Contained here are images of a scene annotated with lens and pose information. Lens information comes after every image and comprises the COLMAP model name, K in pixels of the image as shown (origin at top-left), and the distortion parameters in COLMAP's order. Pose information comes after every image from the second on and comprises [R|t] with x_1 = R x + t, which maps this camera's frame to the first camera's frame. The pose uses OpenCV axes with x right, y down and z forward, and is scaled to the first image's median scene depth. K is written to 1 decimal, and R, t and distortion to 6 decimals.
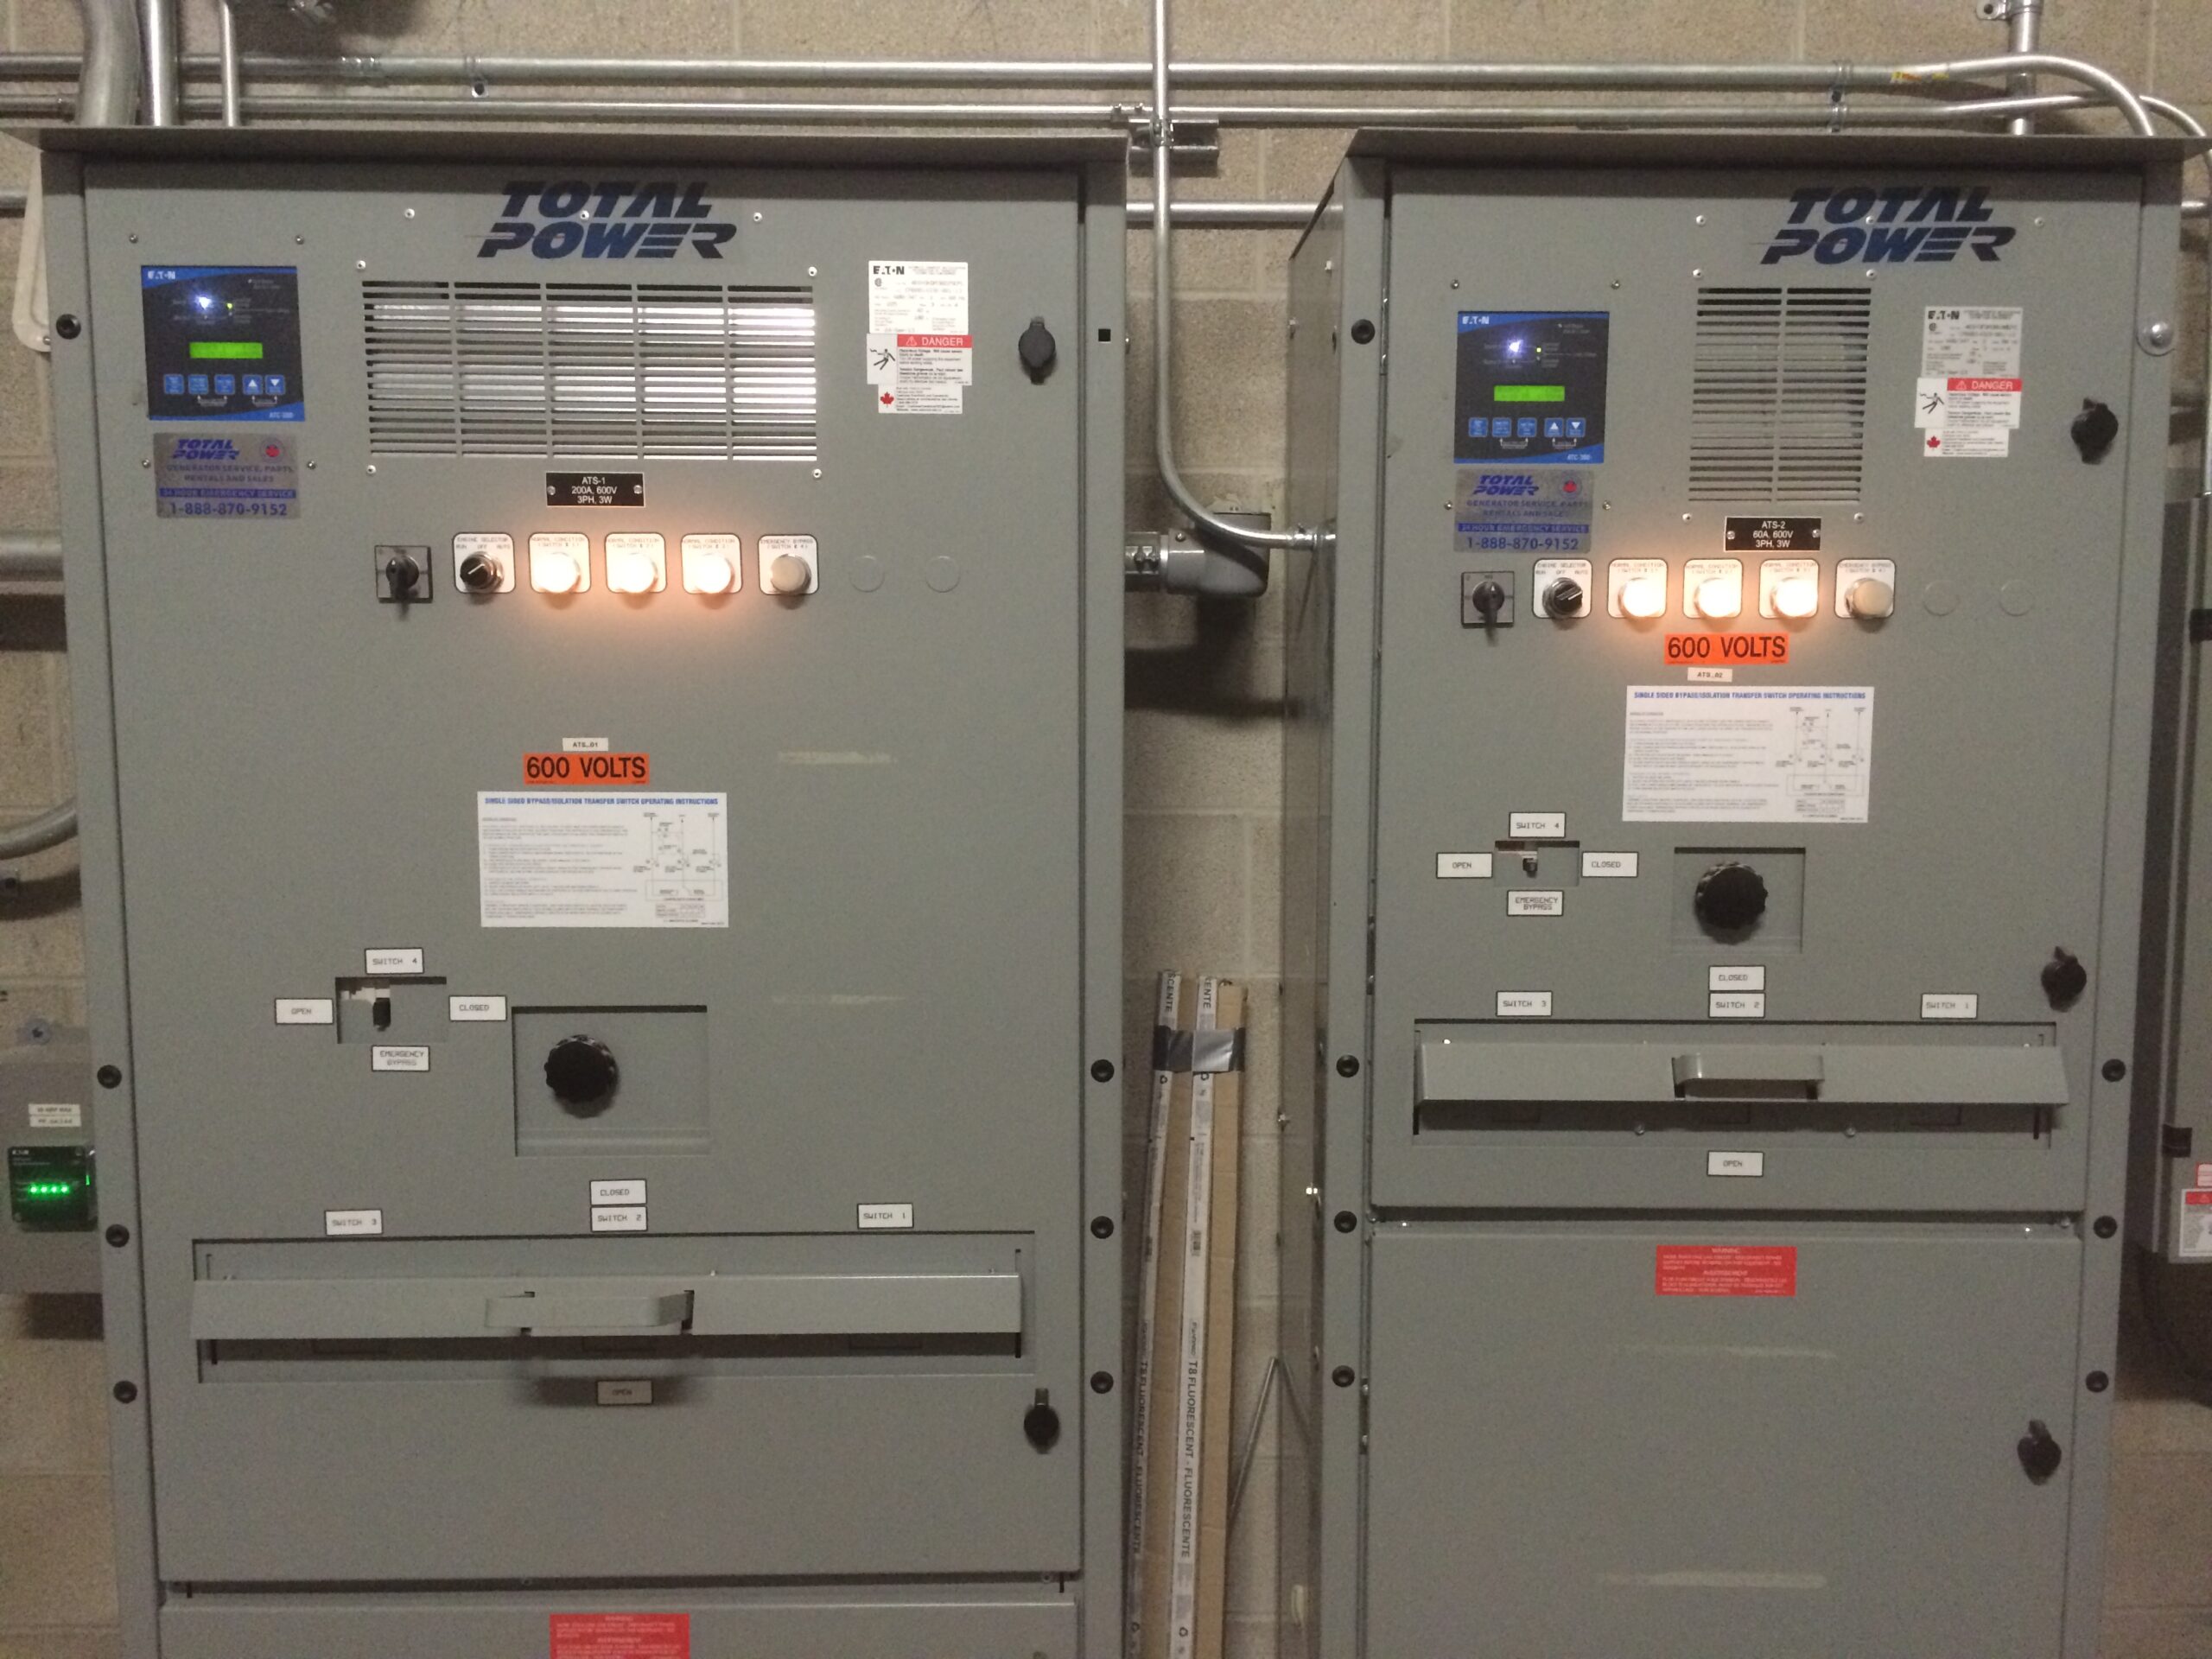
lens RADIAL K [[1878.1, 0, 1112.7], [0, 1878.1, 829.6], [0, 0, 1]] dist [0.099210, -0.134114]
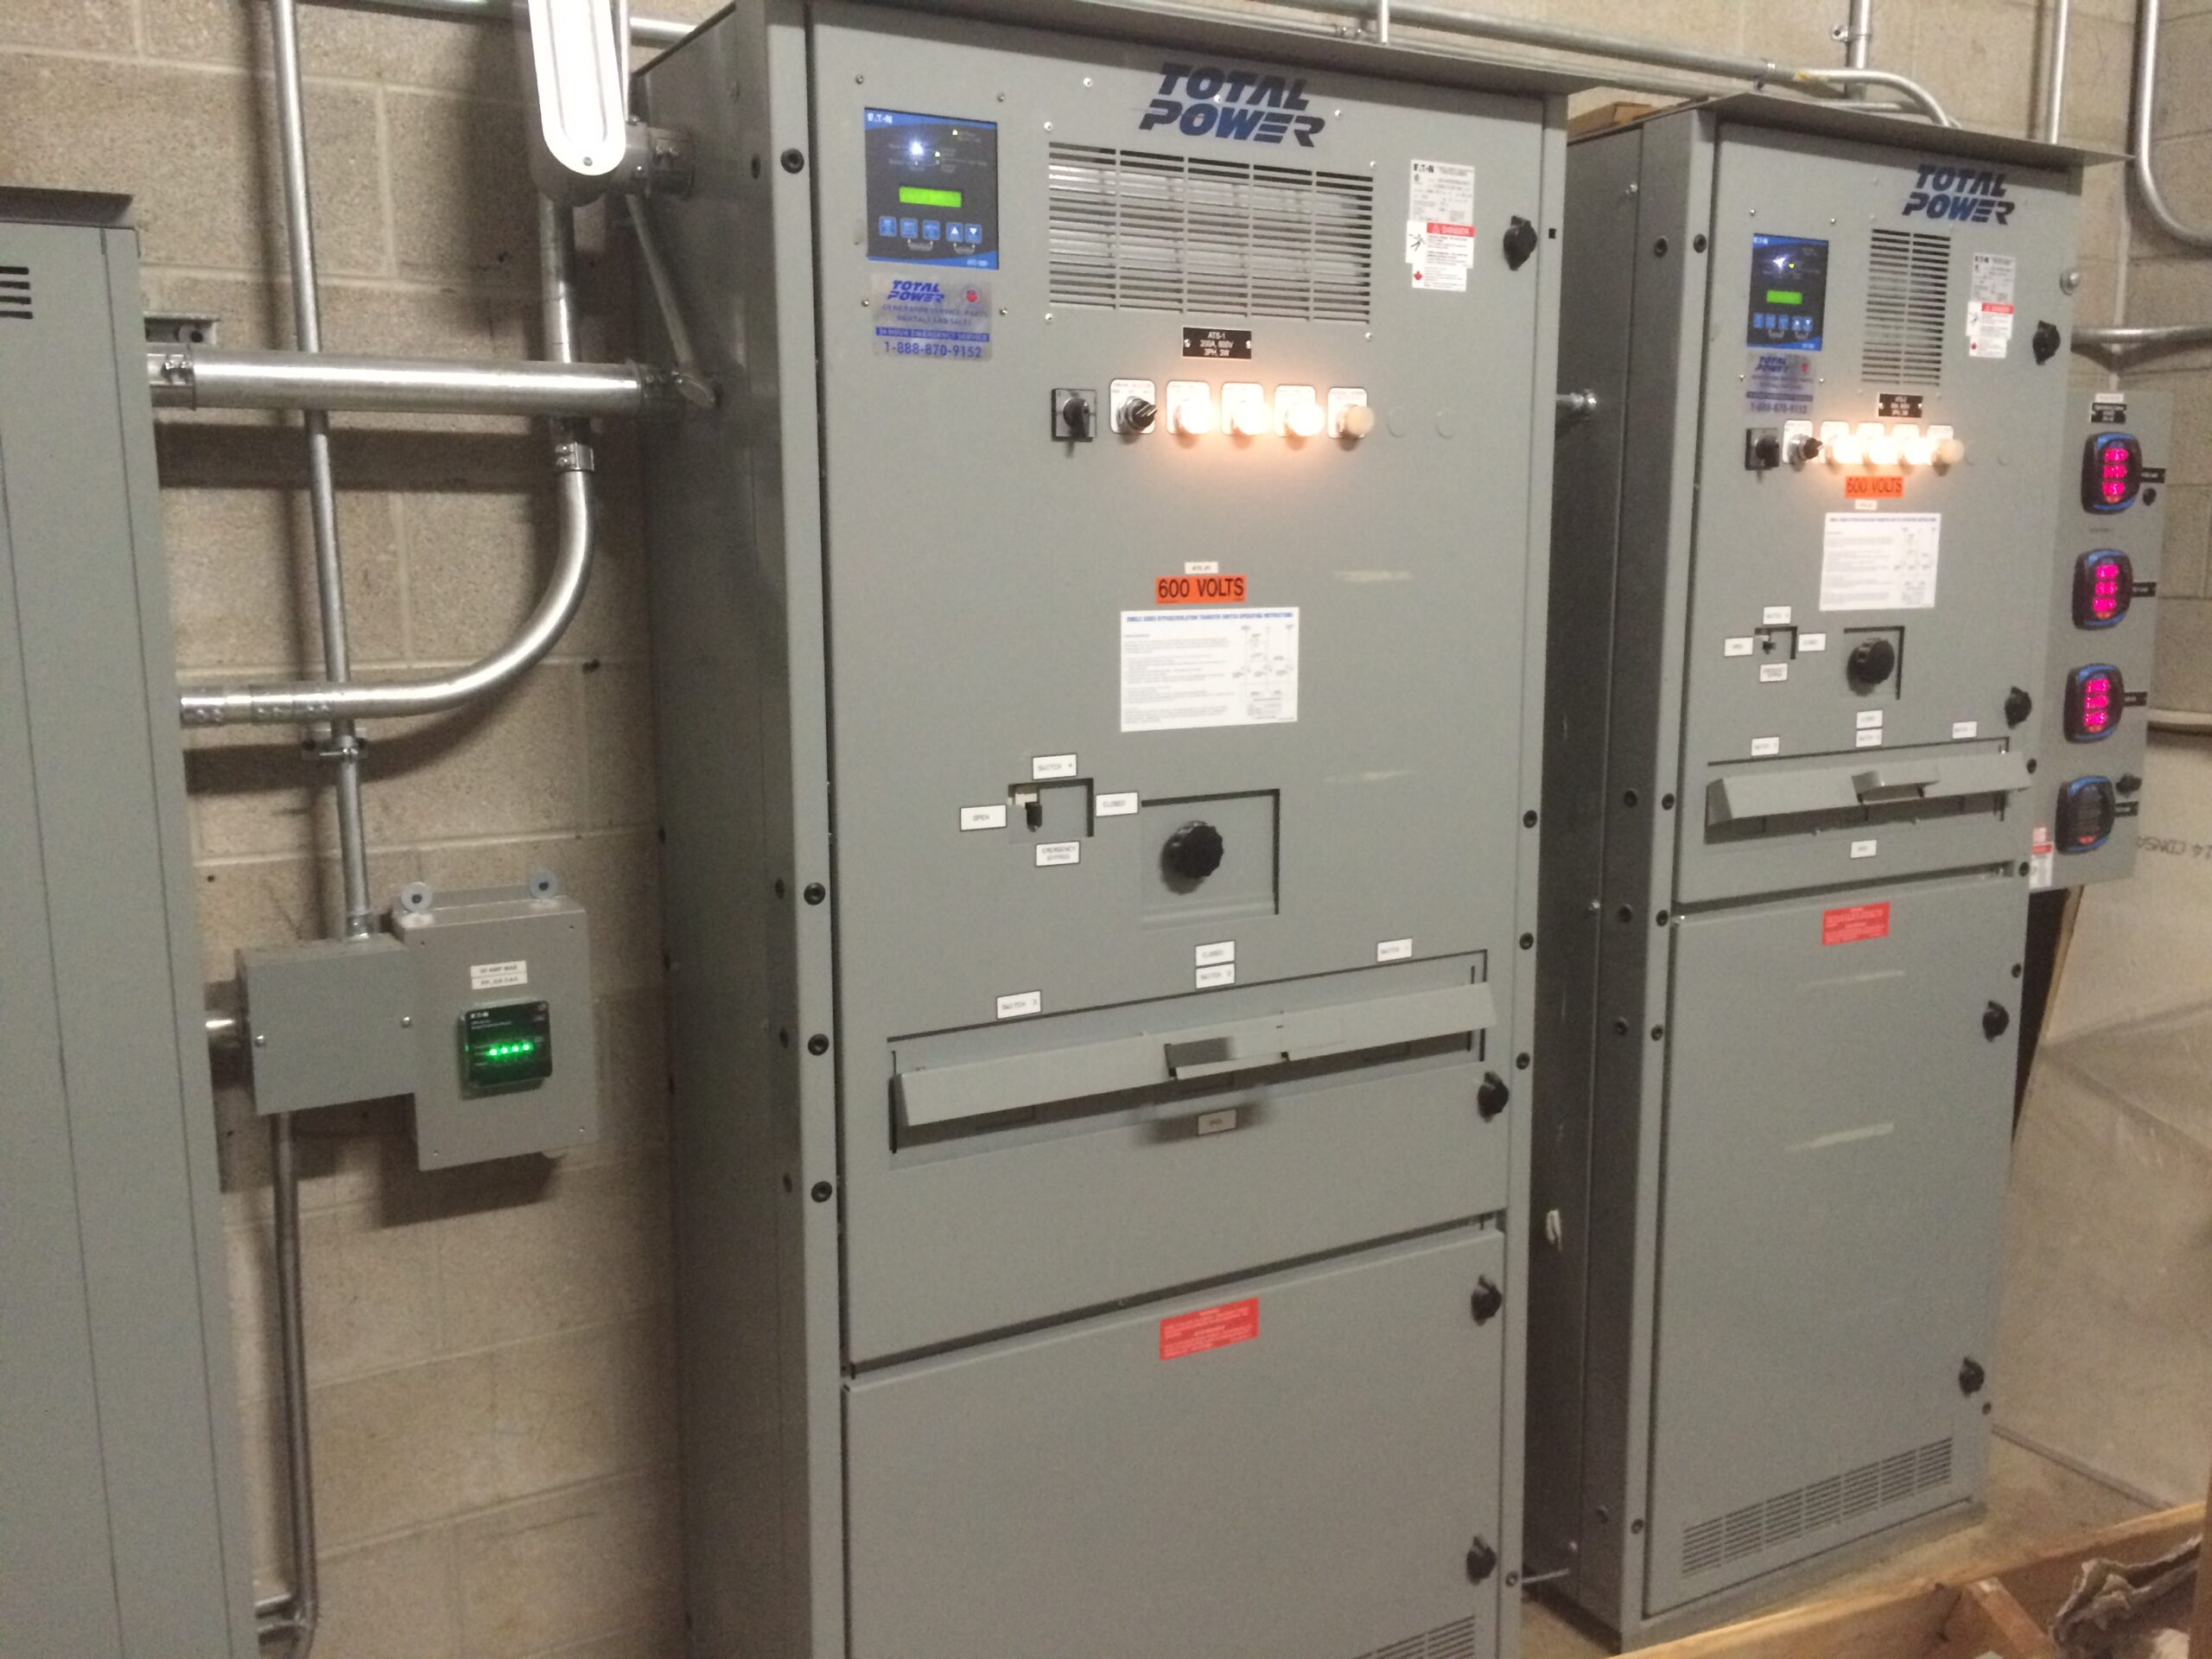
lens RADIAL K [[1895.1, 0, 1110.4], [0, 1895.1, 835.6], [0, 0, 1]] dist [0.091563, -0.123493]
pose [[0.872342, -0.081996, 0.481971, -0.898620], [0.053783, 0.995947, 0.072093, 0.031225], [-0.485929, -0.036968, 0.873216, 0.007643]]
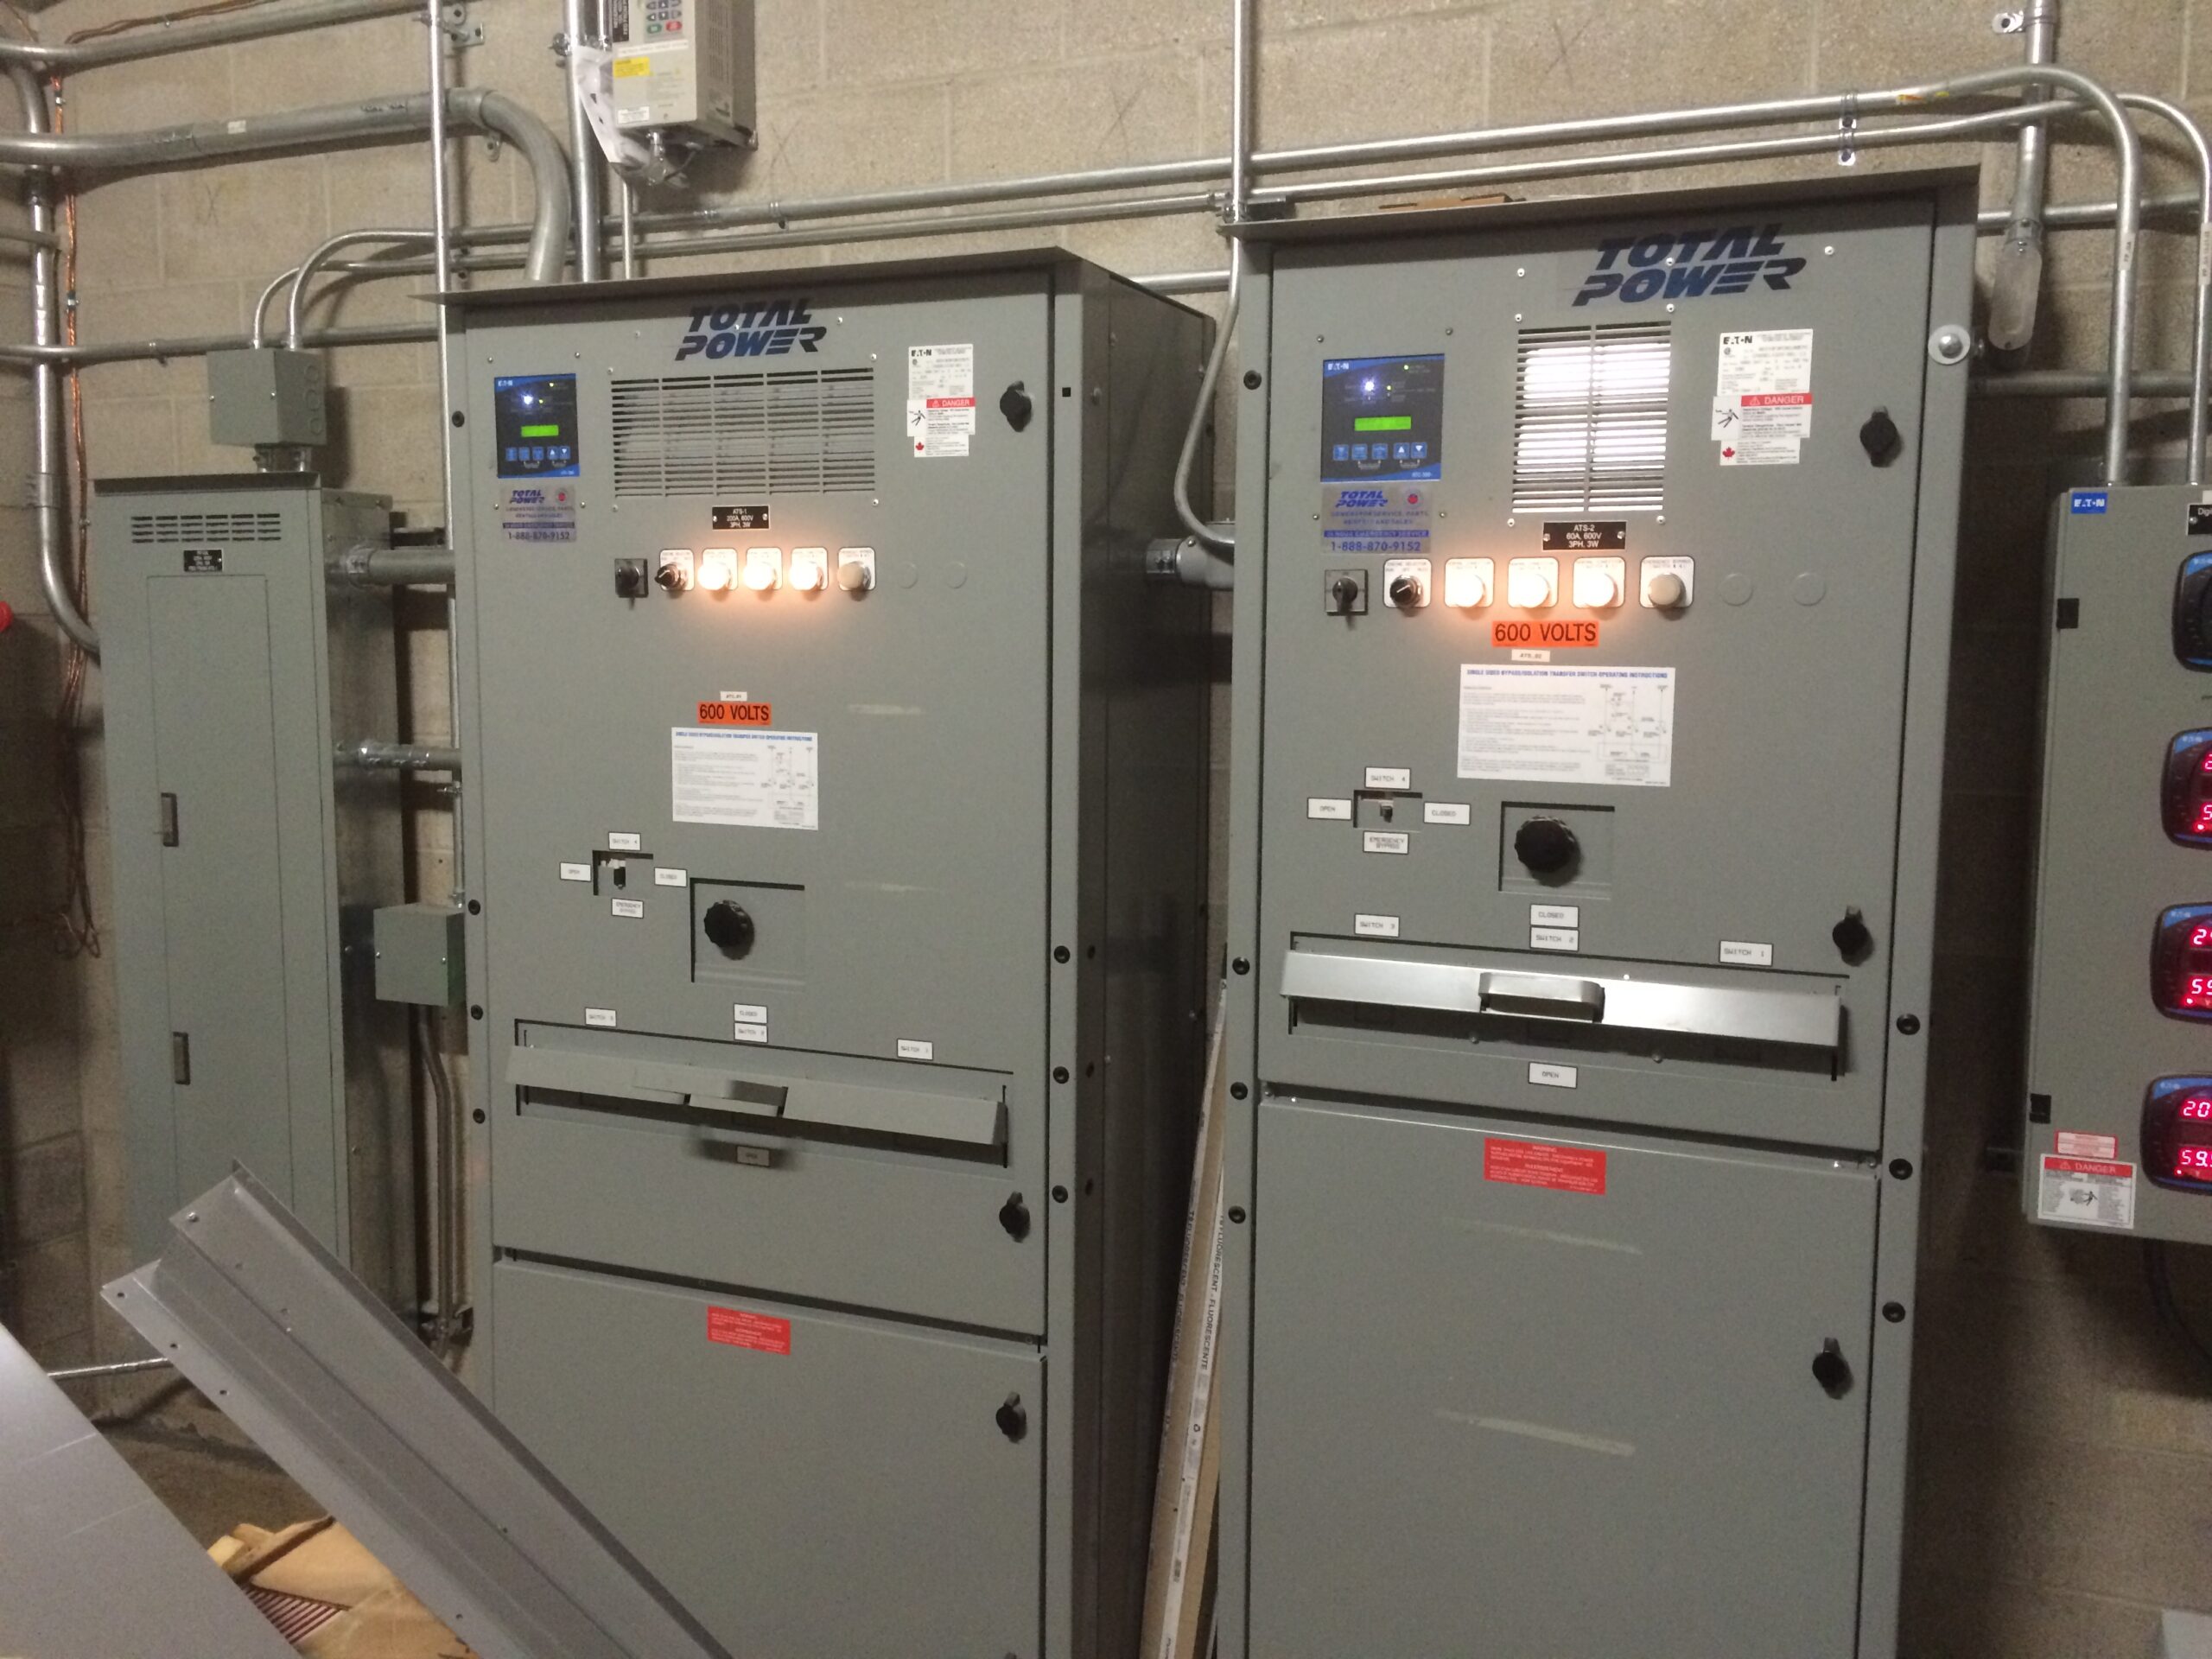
lens RADIAL K [[1881.3, 0, 1098.2], [0, 1881.3, 824.7], [0, 0, 1]] dist [0.097673, -0.134725]
pose [[0.909399, 0.047496, -0.413204, 0.563873], [-0.047252, 0.998824, 0.010817, 0.023432], [0.413232, 0.009687, 0.910574, -0.183065]]
